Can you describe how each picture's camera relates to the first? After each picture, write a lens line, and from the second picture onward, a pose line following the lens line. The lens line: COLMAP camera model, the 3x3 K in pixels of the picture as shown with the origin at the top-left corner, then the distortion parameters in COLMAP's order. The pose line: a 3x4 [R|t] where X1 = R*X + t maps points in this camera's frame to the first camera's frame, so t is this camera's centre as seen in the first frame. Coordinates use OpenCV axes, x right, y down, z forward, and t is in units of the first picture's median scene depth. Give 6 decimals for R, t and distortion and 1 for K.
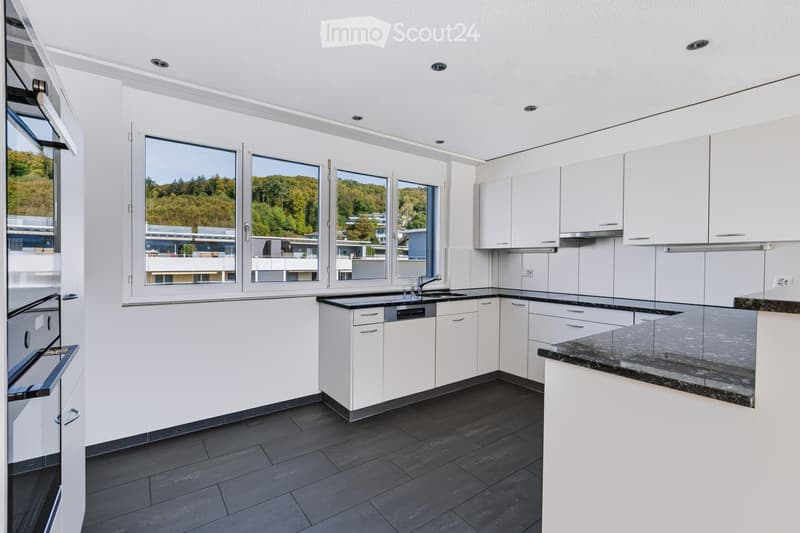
lens RADIAL K [[363.2, 0, 400.0], [0, 363.2, 266.5], [0, 0, 1]] dist [-0.001588, -0.000291]
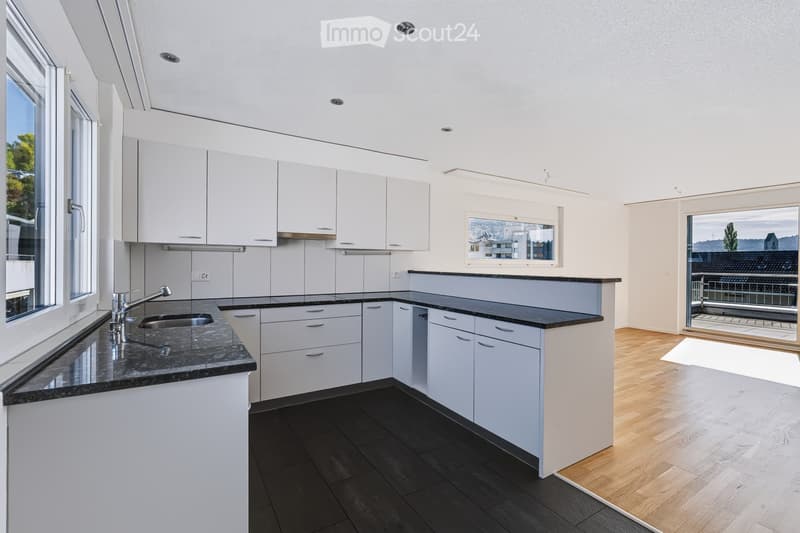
lens RADIAL K [[363.2, 0, 400.0], [0, 363.2, 266.5], [0, 0, 1]] dist [-0.001588, -0.000291]
pose [[0.059928, -0.011309, 0.998139, -0.560621], [0.015220, 0.999830, 0.010414, -0.008848], [-0.998087, 0.014567, 0.060090, 0.755294]]
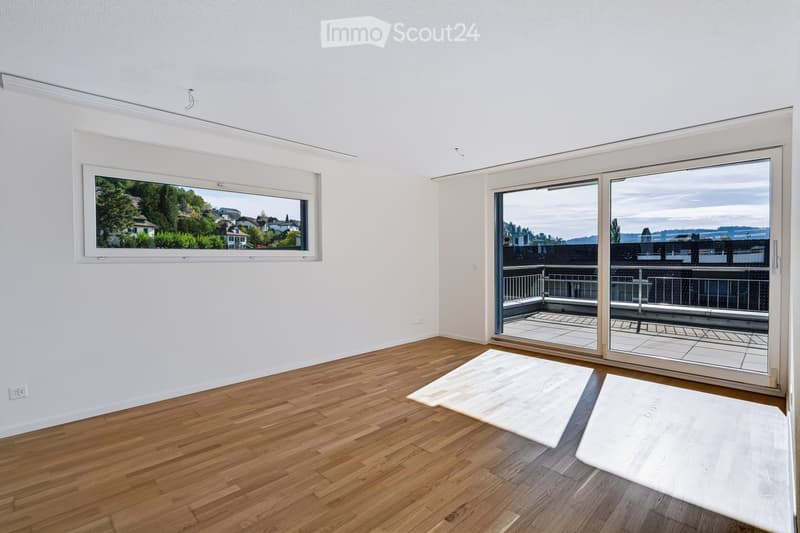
lens RADIAL K [[363.2, 0, 400.0], [0, 363.2, 266.5], [0, 0, 1]] dist [-0.001588, -0.000291]
pose [[-0.133121, -0.029860, 0.990650, -0.426268], [0.020278, 0.999255, 0.032844, -0.003928], [-0.990892, 0.024461, -0.132416, 0.562343]]
